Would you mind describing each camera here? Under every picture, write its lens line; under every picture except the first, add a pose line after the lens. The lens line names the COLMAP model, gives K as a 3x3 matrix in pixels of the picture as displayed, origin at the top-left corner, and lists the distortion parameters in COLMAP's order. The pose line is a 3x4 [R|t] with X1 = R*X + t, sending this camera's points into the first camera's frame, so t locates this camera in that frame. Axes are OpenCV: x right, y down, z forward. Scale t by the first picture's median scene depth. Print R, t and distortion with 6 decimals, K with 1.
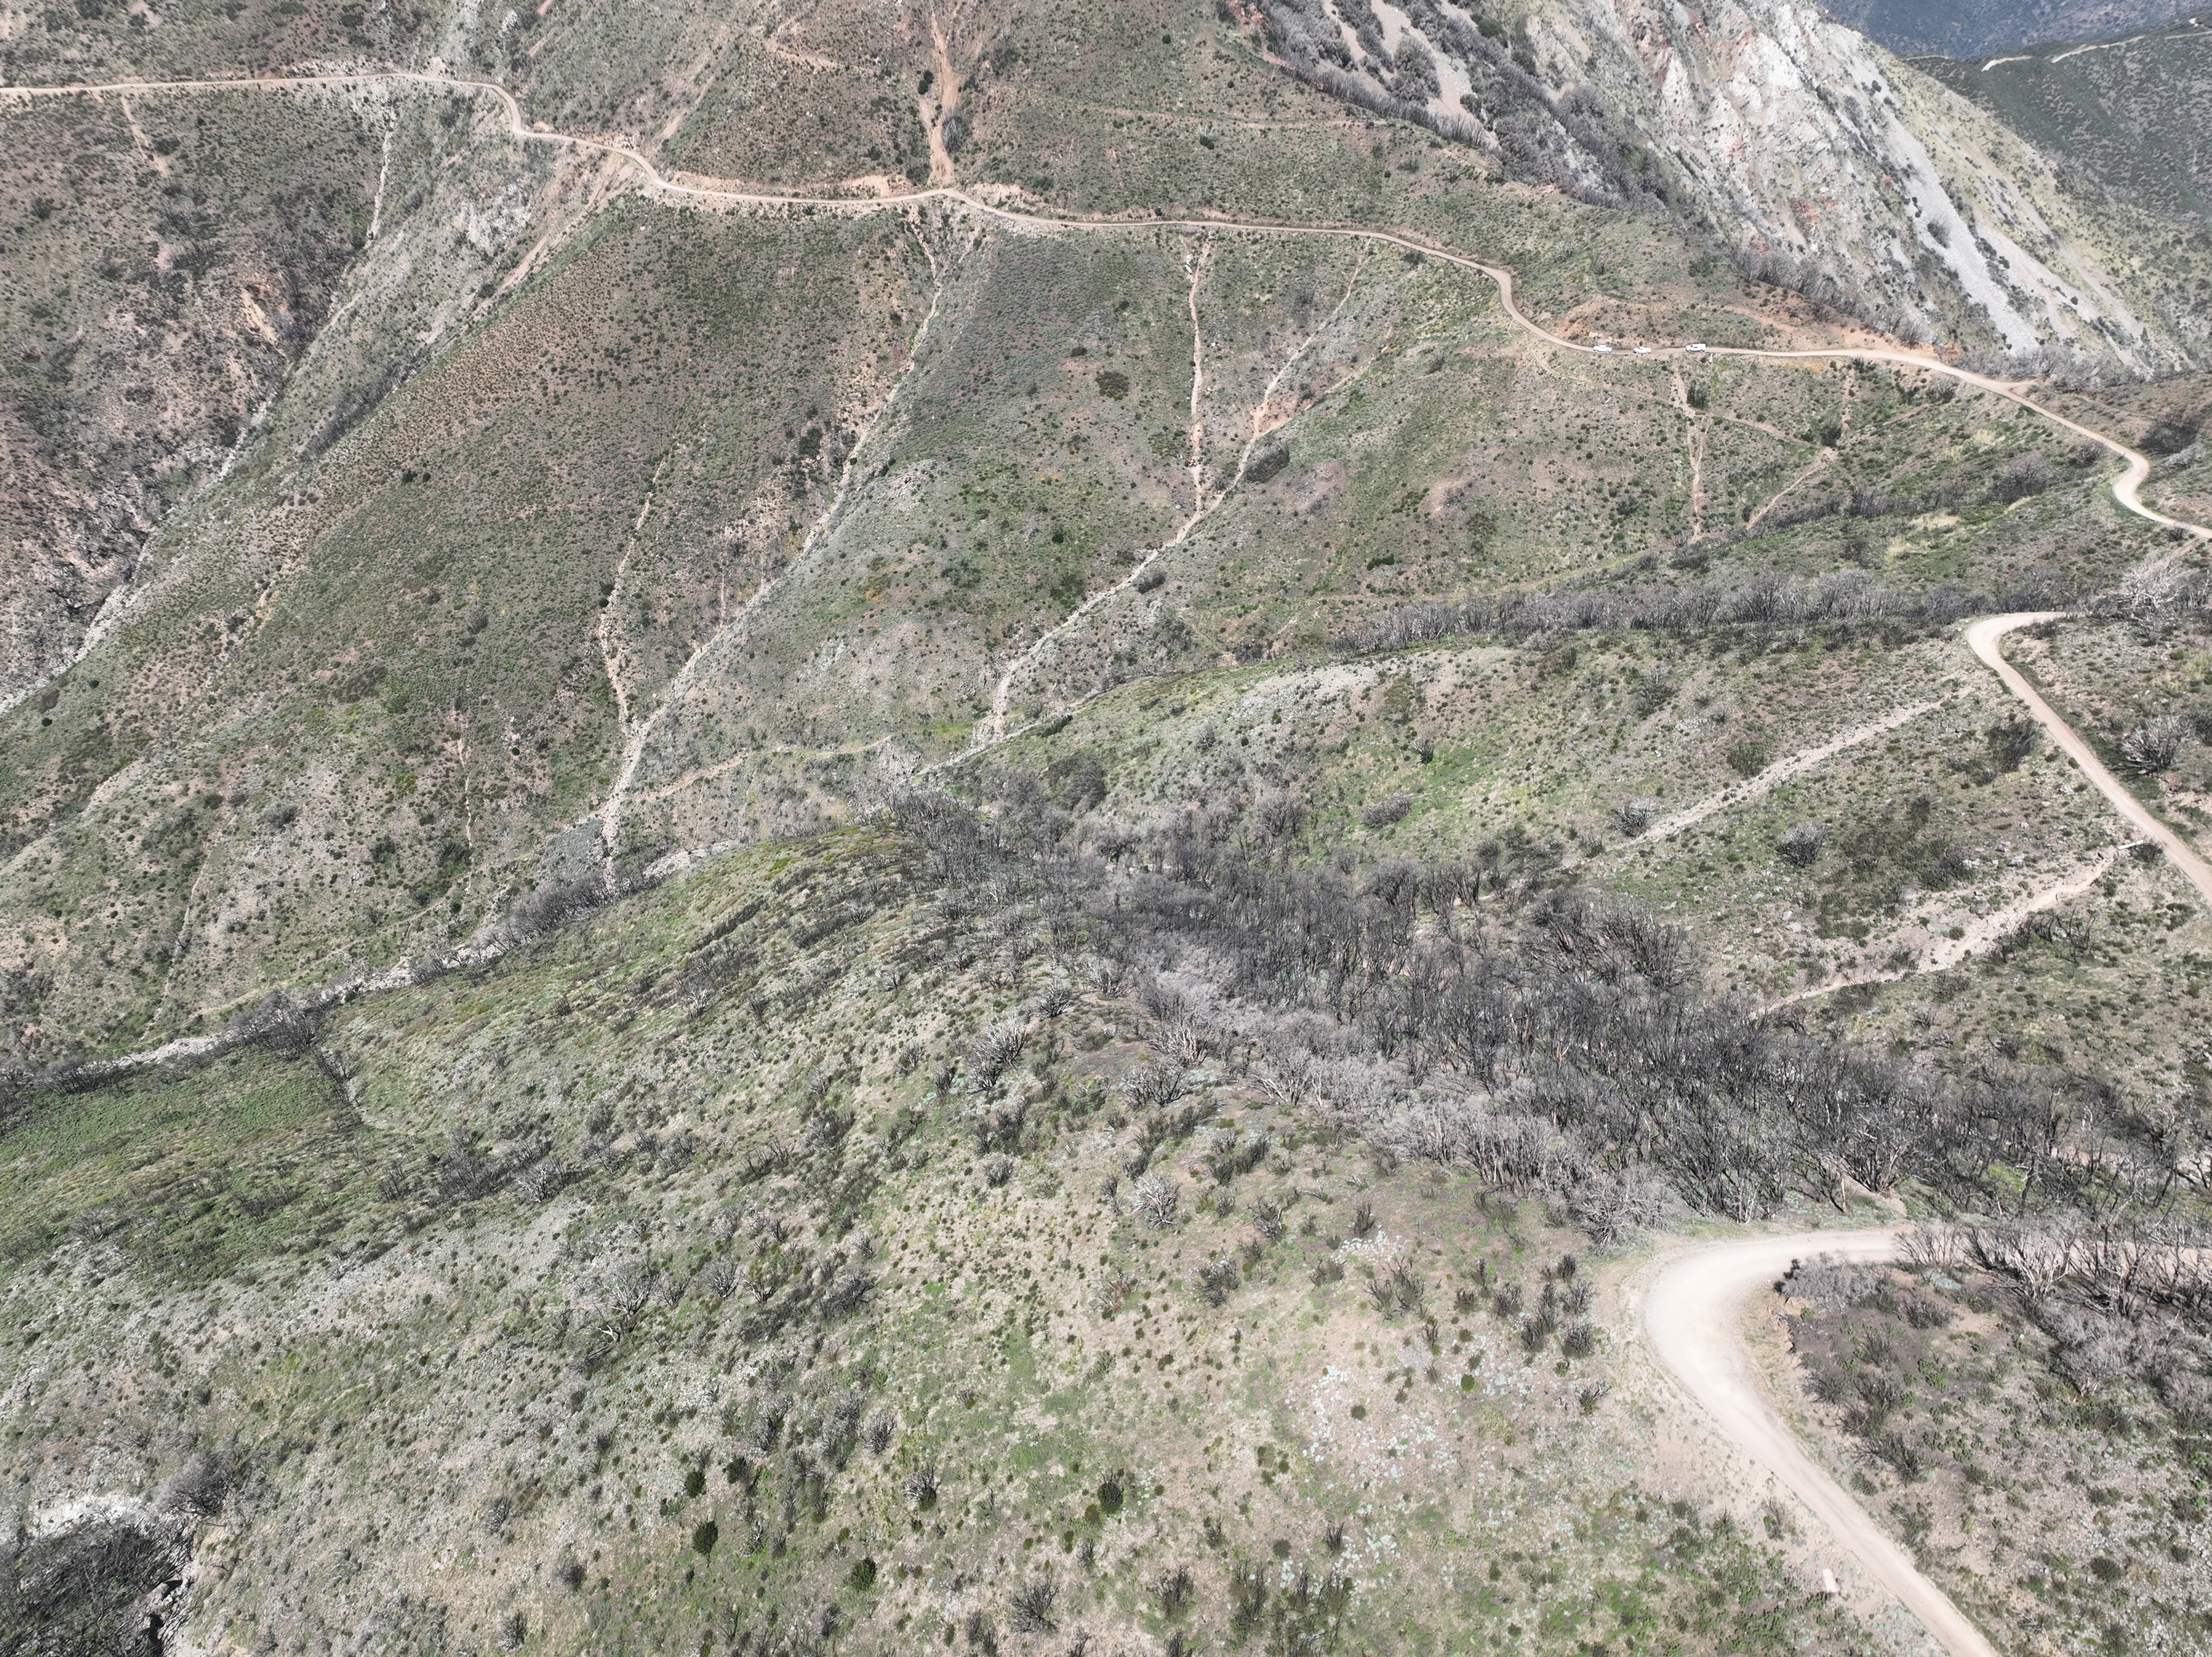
lens RADIAL K [[1540.2, 0, 1108.2], [0, 1540.2, 810.4], [0, 0, 1]] dist [-0.003230, 0.034317]
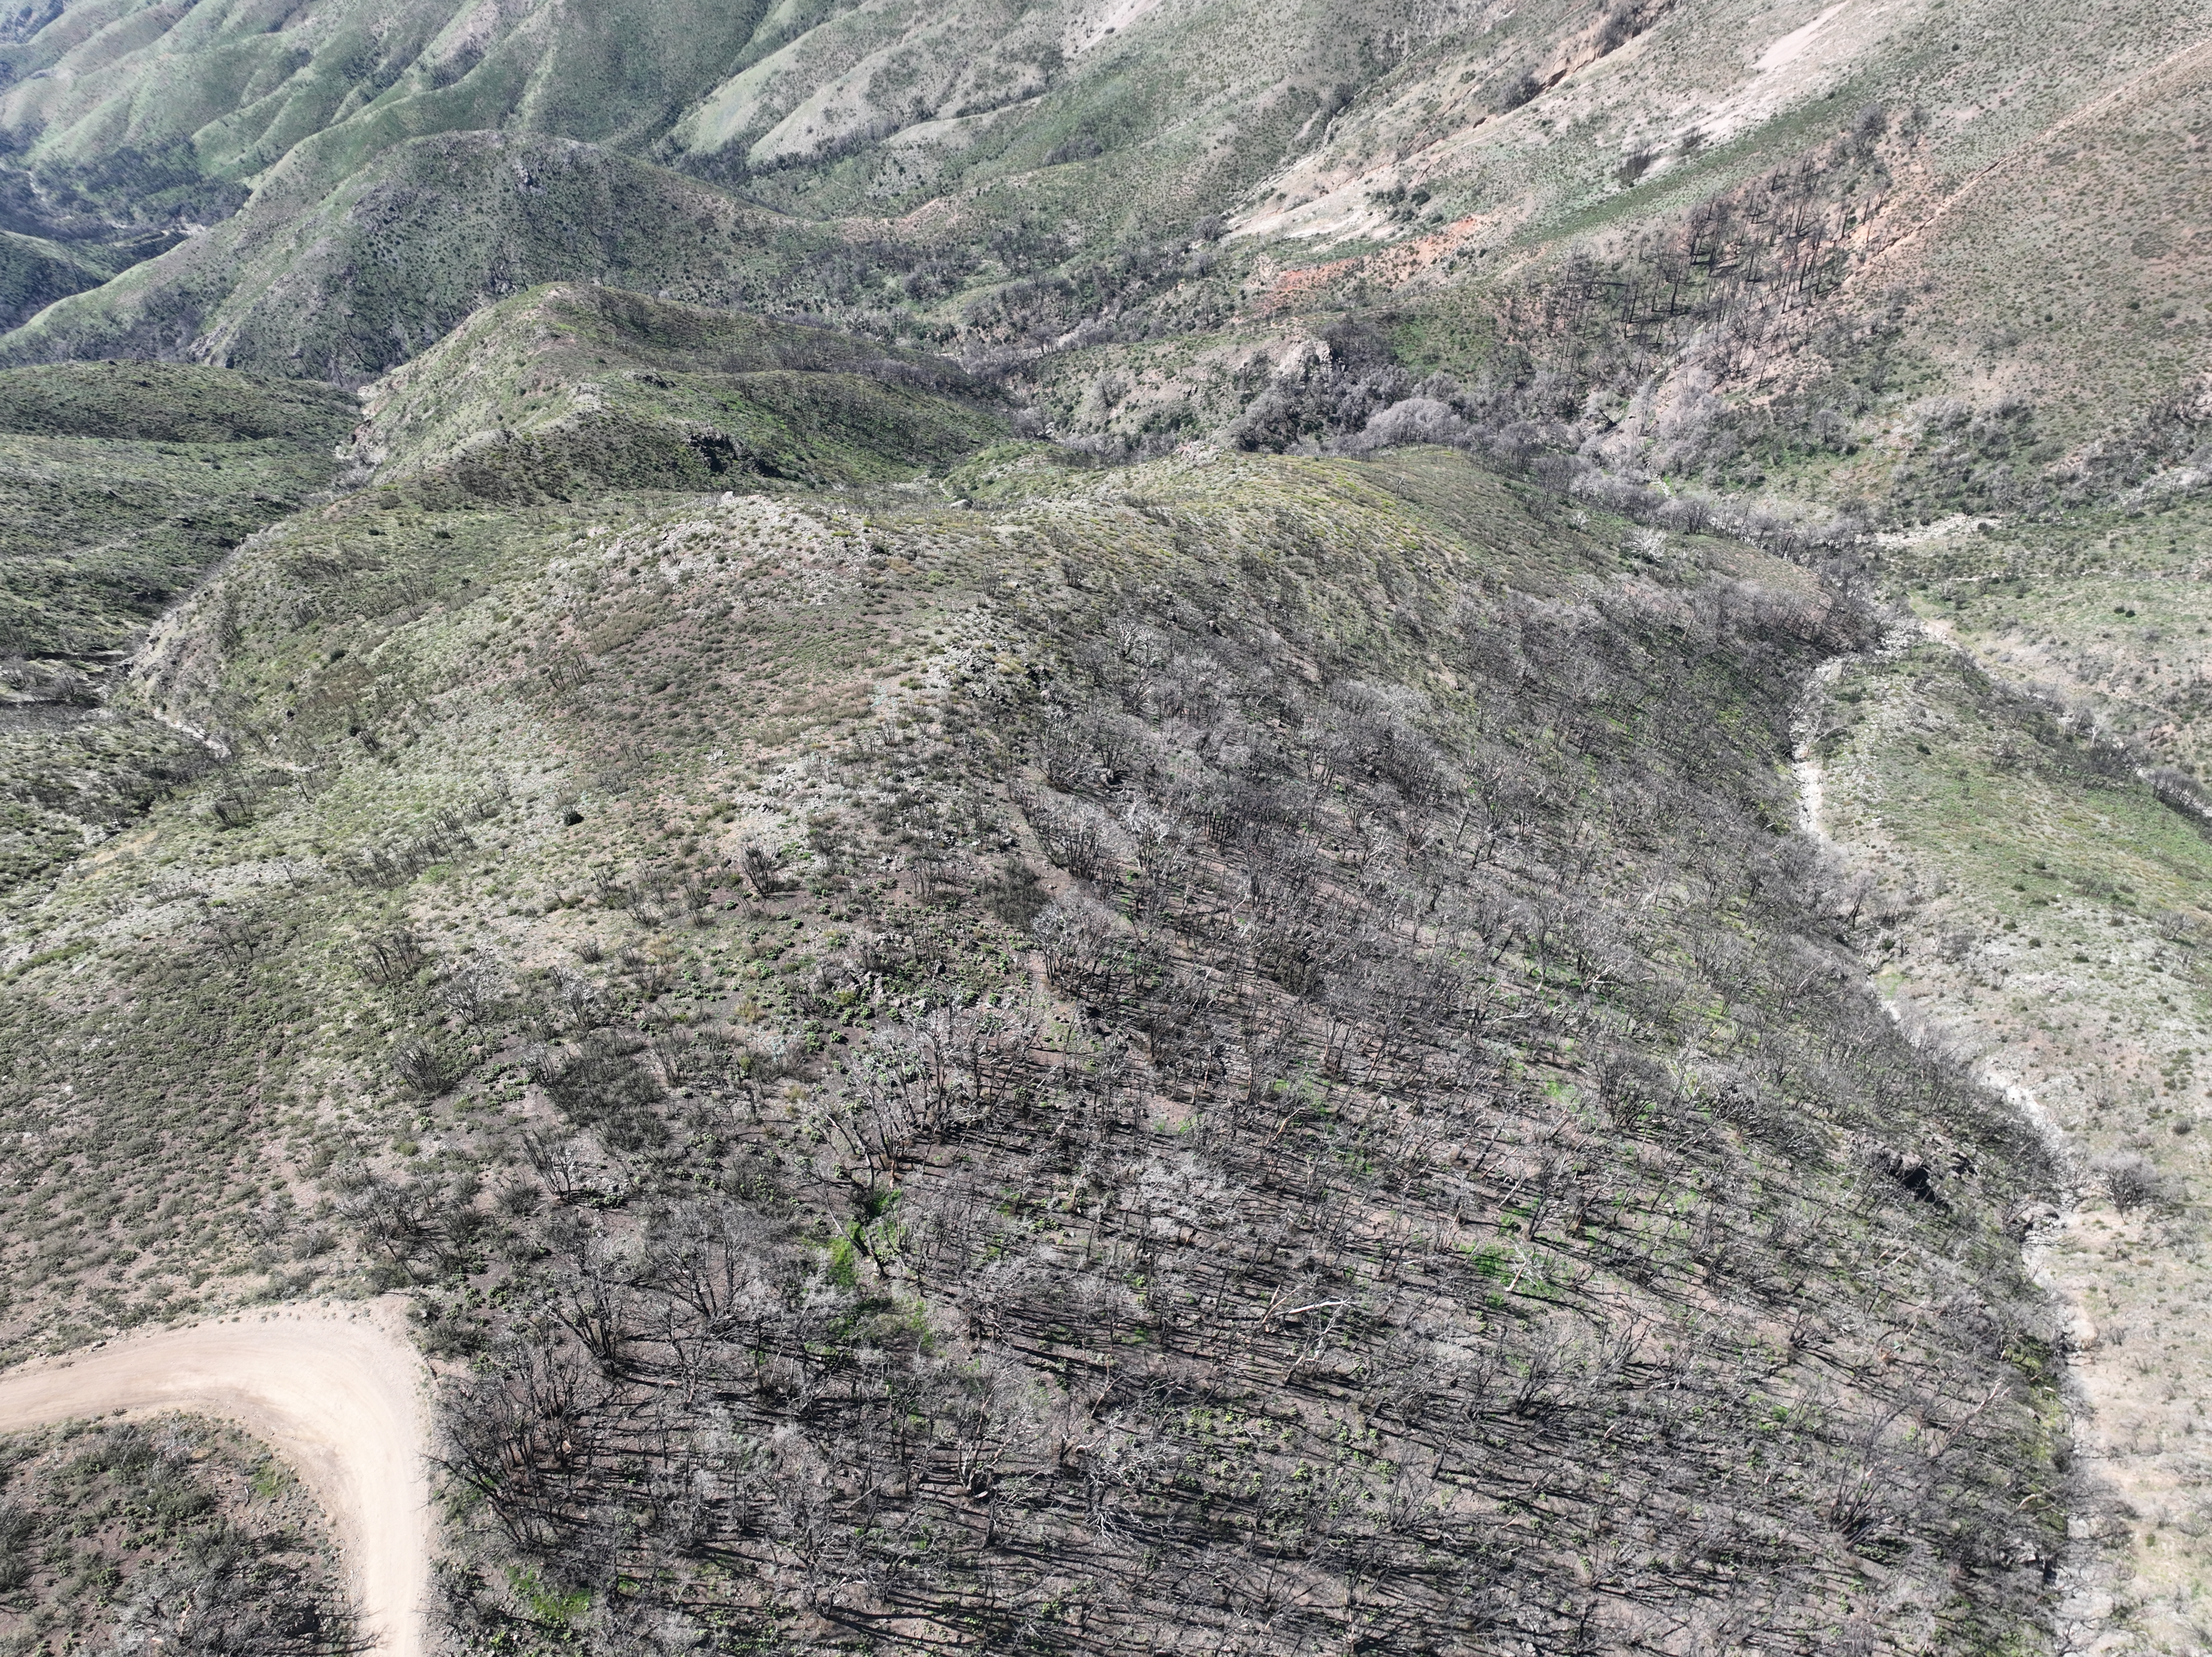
lens RADIAL K [[1553.3, 0, 1106.0], [0, 1553.3, 828.5], [0, 0, 1]] dist [-0.006603, 0.023527]
pose [[0.227223, 0.694059, -0.683119, -0.096006], [-0.573460, 0.662311, 0.482170, 0.086101], [0.787092, 0.282181, 0.548507, -0.108136]]
